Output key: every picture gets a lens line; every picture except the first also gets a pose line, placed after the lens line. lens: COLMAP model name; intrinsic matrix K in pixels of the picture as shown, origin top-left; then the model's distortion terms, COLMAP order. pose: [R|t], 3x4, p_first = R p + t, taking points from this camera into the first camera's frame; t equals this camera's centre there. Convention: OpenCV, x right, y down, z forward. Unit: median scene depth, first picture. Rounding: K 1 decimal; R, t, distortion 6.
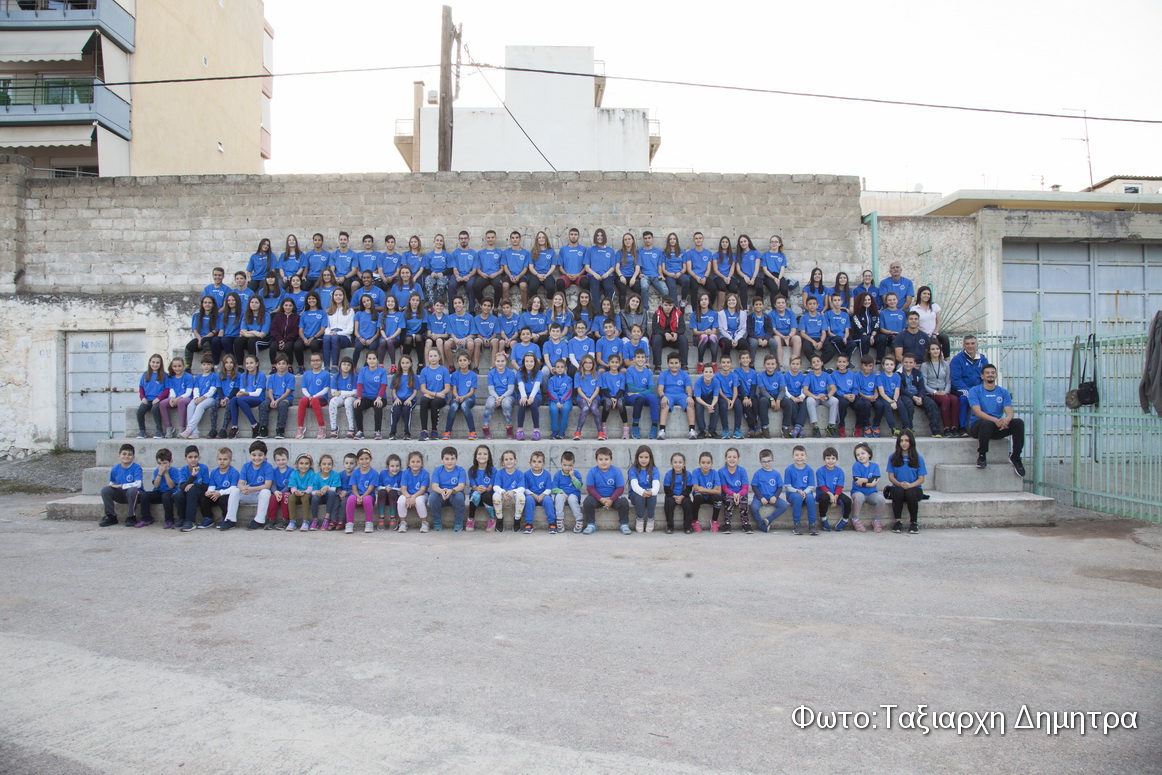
lens RADIAL K [[792.2, 0, 581.0], [0, 792.2, 387.5], [0, 0, 1]] dist [-0.131740, 0.077129]
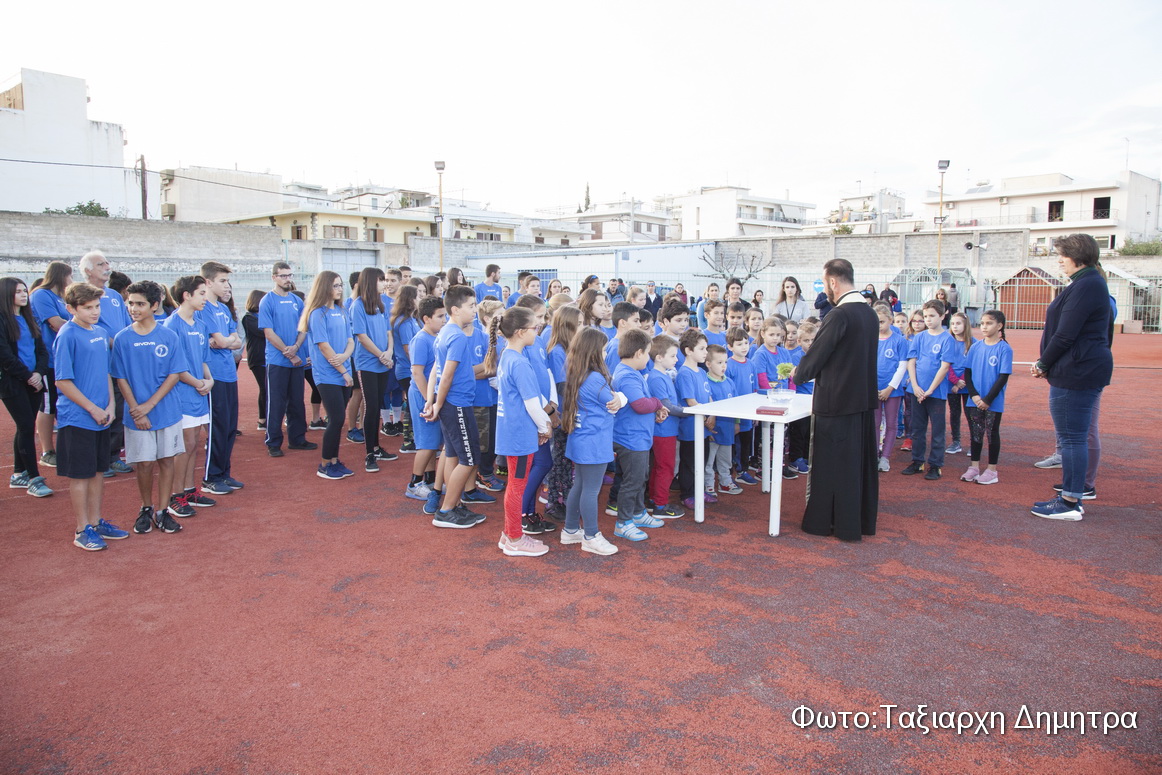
lens RADIAL K [[792.2, 0, 581.0], [0, 792.2, 387.5], [0, 0, 1]] dist [-0.131740, 0.077129]
pose [[0.667395, -0.084103, 0.739940, -1.292678], [-0.010990, 0.992382, 0.122708, -0.016669], [-0.744623, -0.090027, 0.661386, -2.199392]]
